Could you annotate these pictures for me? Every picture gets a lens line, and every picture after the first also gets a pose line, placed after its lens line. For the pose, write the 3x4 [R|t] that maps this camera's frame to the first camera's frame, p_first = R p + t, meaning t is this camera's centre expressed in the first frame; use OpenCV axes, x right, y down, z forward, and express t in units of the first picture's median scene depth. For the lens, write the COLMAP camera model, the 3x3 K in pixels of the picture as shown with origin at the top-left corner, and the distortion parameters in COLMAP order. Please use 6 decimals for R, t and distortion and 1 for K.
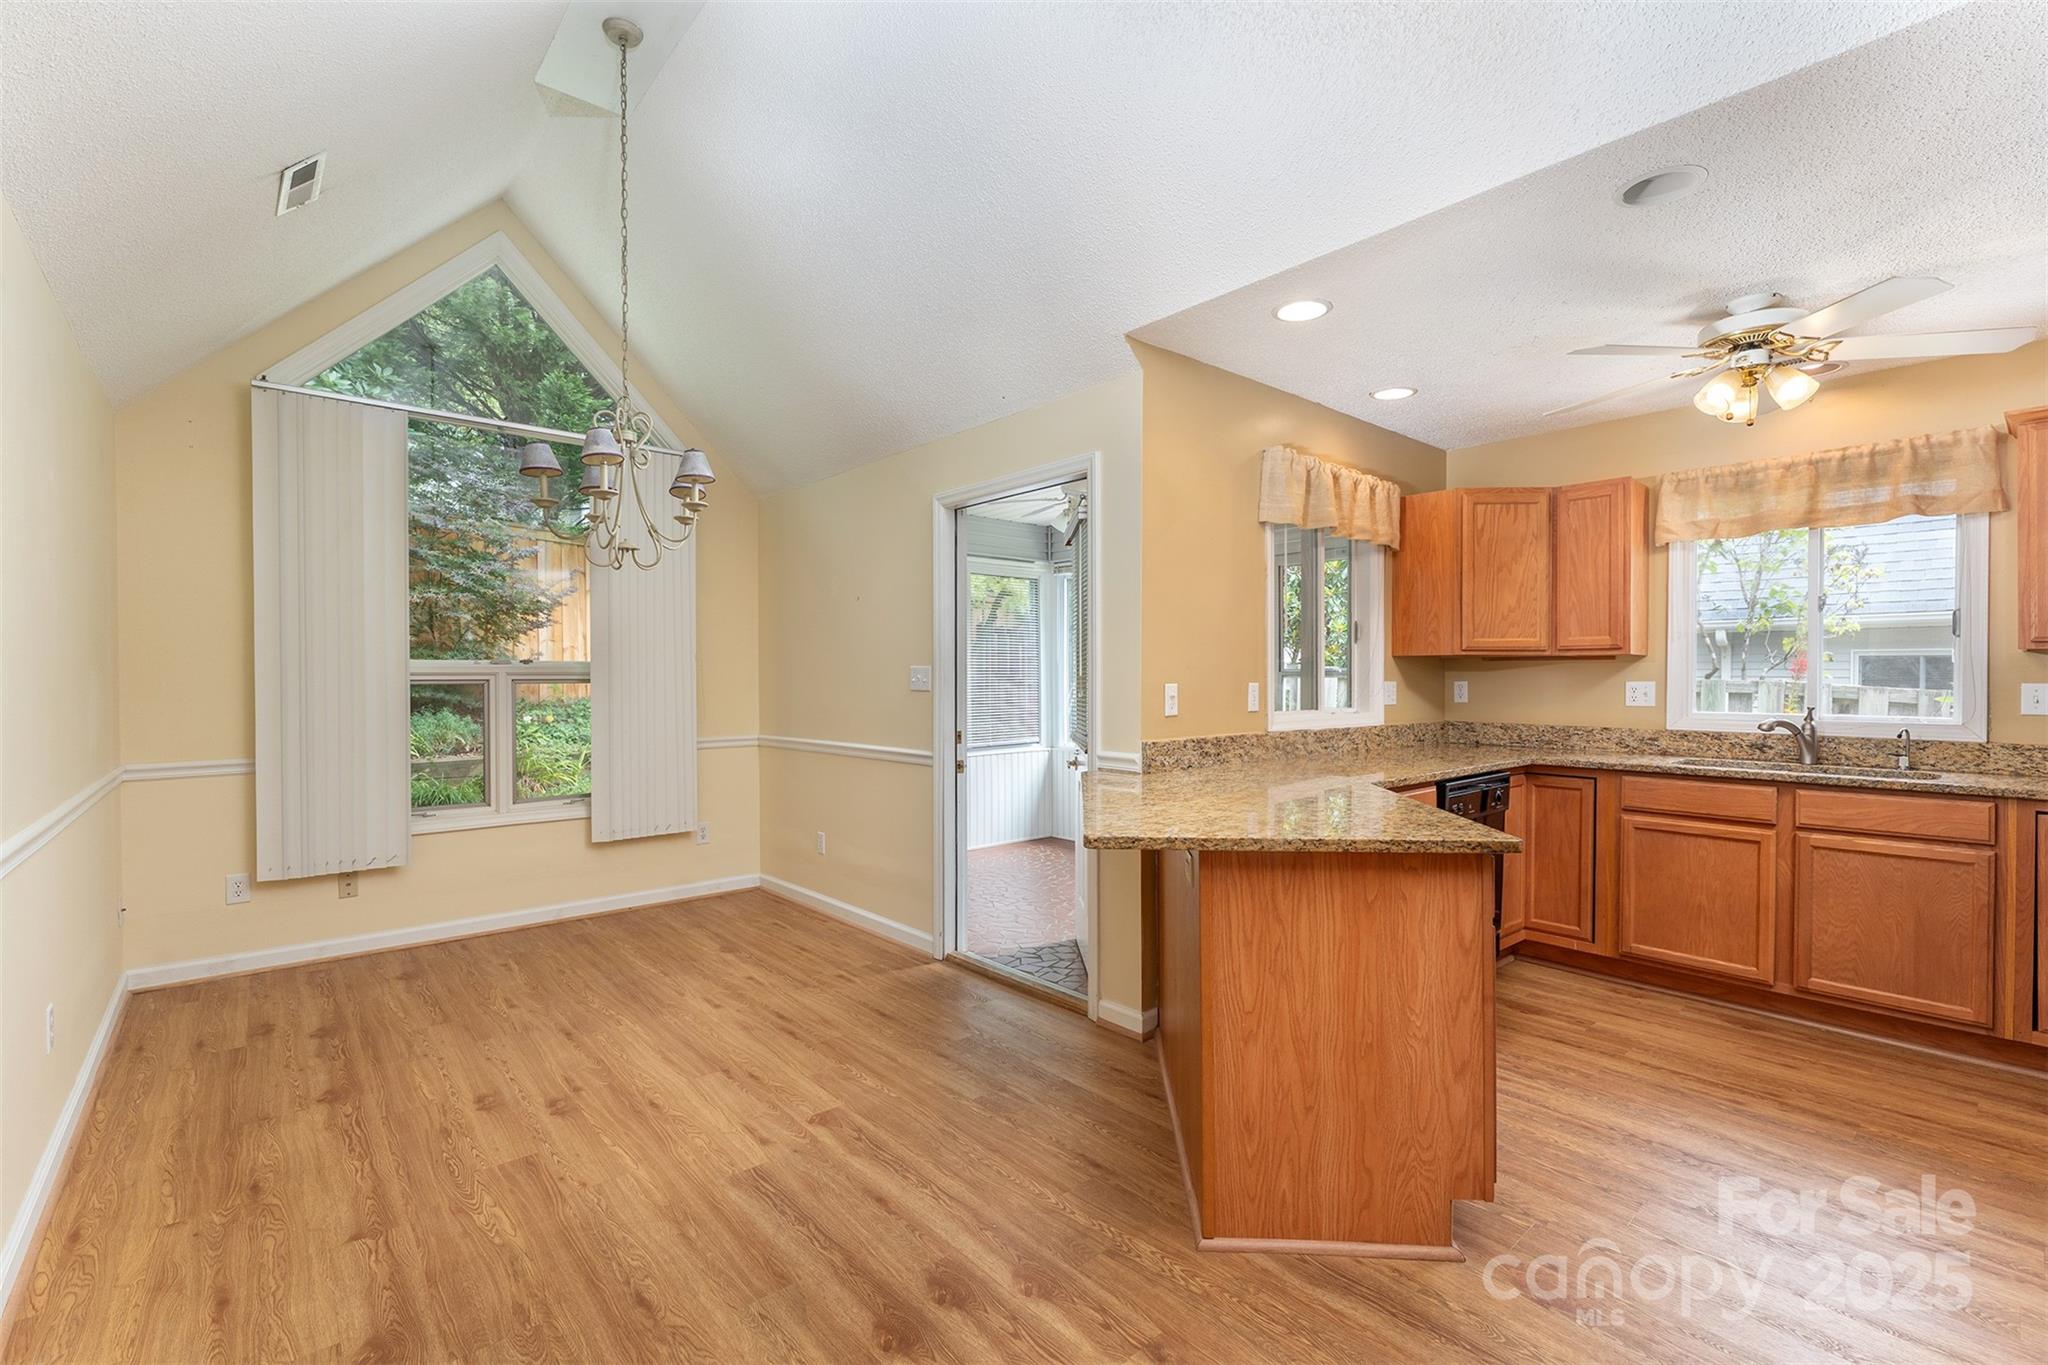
lens RADIAL K [[891.2, 0, 1026.1], [0, 891.2, 687.4], [0, 0, 1]] dist [-0.002221, -0.000066]
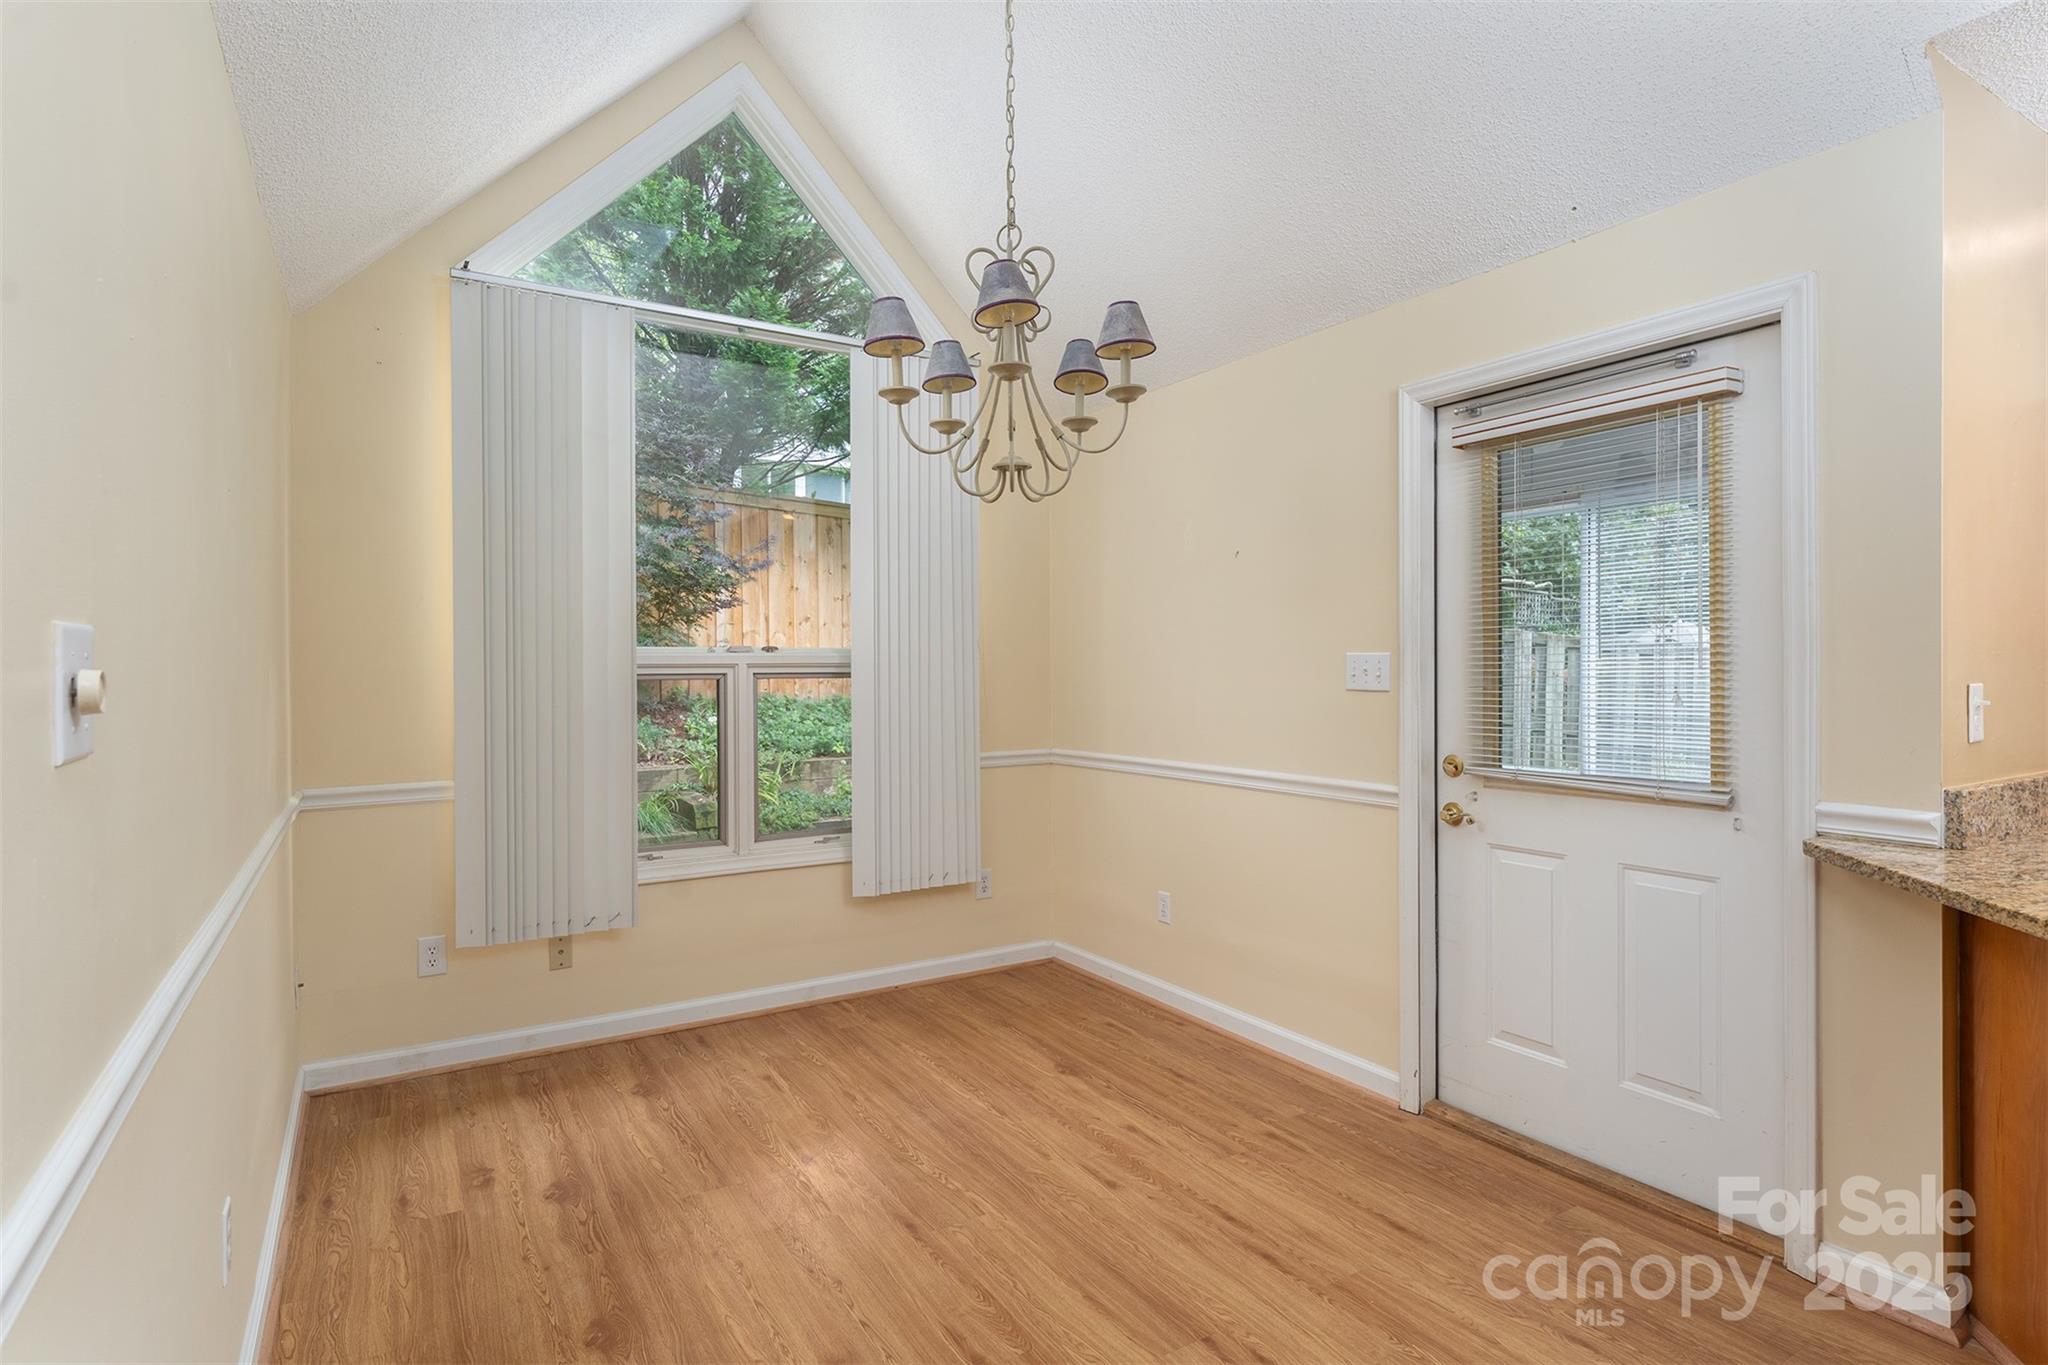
lens RADIAL K [[1040.0, 0, 1023.6], [0, 1040.0, 674.6], [0, 0, 1]] dist [0.002098, -0.007725]
pose [[0.986537, 0.000308, -0.163540, -0.250267], [-0.000925, 0.999993, -0.003698, -0.005138], [0.163538, 0.003799, 0.986530, 0.218276]]
